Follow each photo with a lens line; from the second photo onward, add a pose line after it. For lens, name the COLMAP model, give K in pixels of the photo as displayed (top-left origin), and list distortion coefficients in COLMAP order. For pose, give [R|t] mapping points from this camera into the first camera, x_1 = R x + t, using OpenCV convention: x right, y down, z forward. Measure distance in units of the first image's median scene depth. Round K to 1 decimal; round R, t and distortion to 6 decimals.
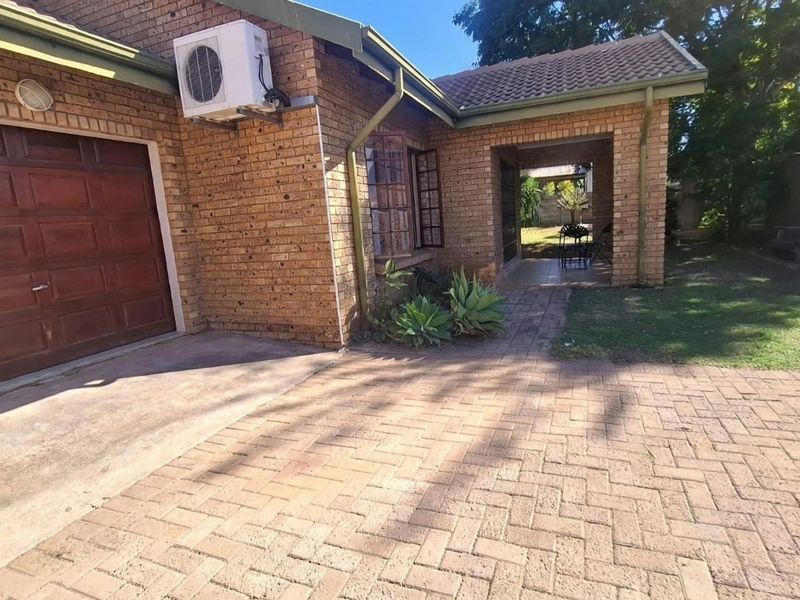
lens RADIAL K [[441.9, 0, 400.0], [0, 441.9, 300.0], [0, 0, 1]] dist [-0.001624, 0.001360]
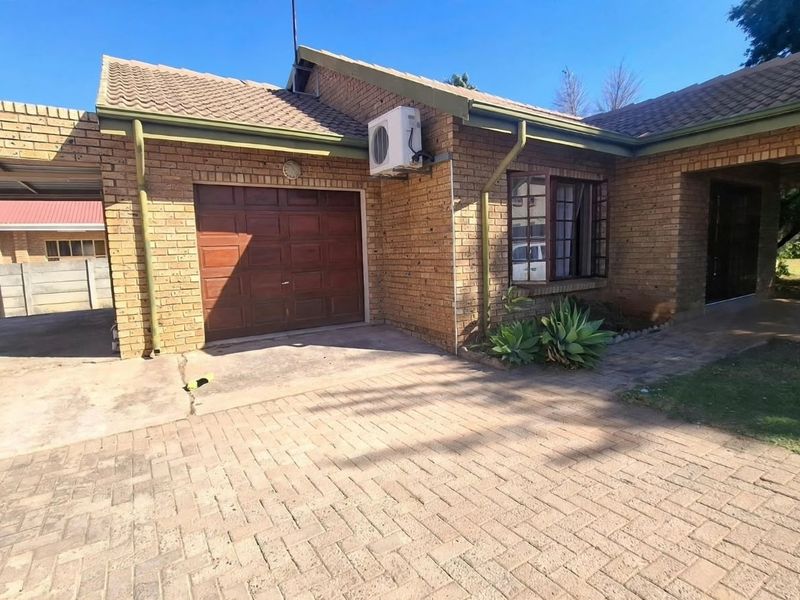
lens RADIAL K [[422.7, 0, 400.0], [0, 422.7, 300.0], [0, 0, 1]] dist [-0.002170, 0.012044]
pose [[0.818628, 0.111888, -0.563320, 0.403457], [-0.126494, 0.991880, 0.013186, -0.036165], [0.560221, 0.060462, 0.826134, -0.061564]]
